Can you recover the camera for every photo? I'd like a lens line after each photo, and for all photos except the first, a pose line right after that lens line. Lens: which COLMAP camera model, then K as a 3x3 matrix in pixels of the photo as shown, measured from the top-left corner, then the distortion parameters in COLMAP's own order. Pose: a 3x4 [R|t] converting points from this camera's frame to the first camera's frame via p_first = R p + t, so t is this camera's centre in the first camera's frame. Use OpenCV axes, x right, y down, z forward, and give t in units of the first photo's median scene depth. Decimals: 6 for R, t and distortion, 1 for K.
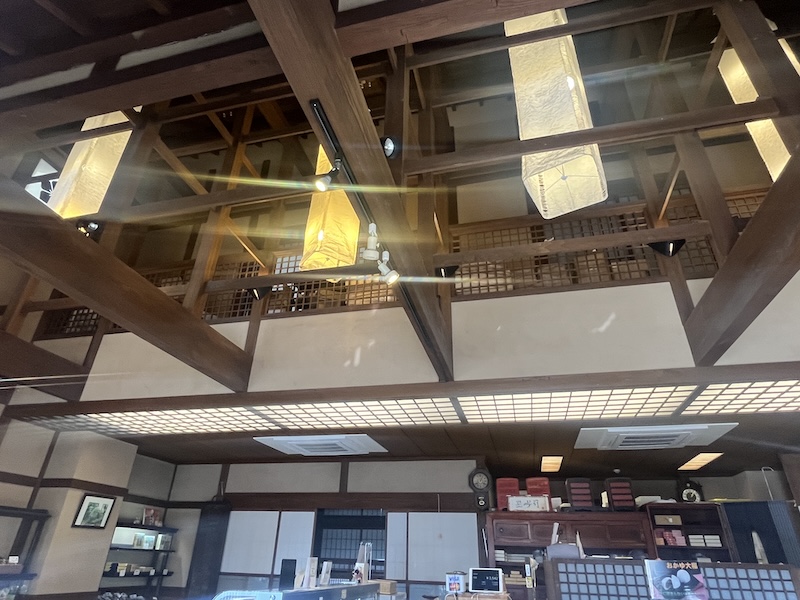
lens RADIAL K [[470.9, 0, 396.6], [0, 470.9, 301.8], [0, 0, 1]] dist [-0.005227, 0.004336]
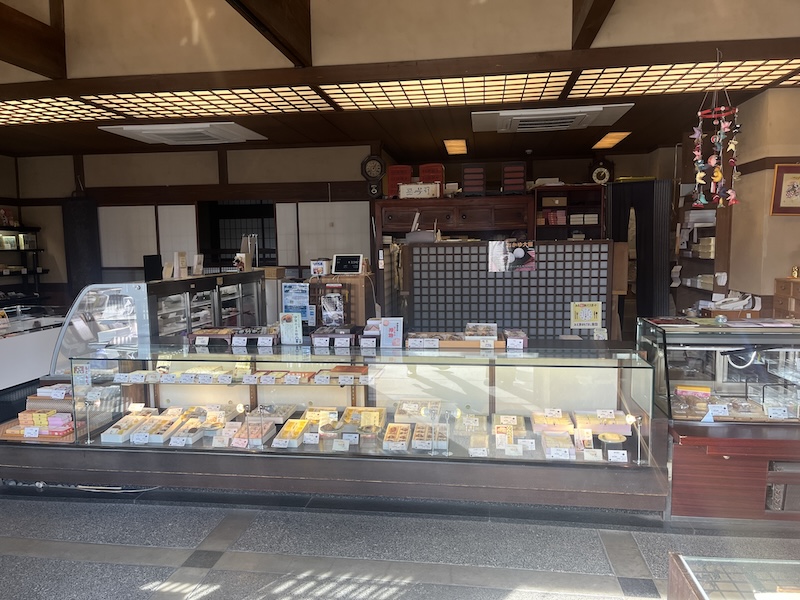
lens RADIAL K [[611.2, 0, 401.1], [0, 611.2, 300.7], [0, 0, 1]] dist [0.057695, -0.075677]
pose [[0.993657, -0.052632, 0.099381, 0.113028], [-0.012410, 0.827003, 0.562061, -0.085282], [-0.111771, -0.559729, 0.821104, -0.141464]]
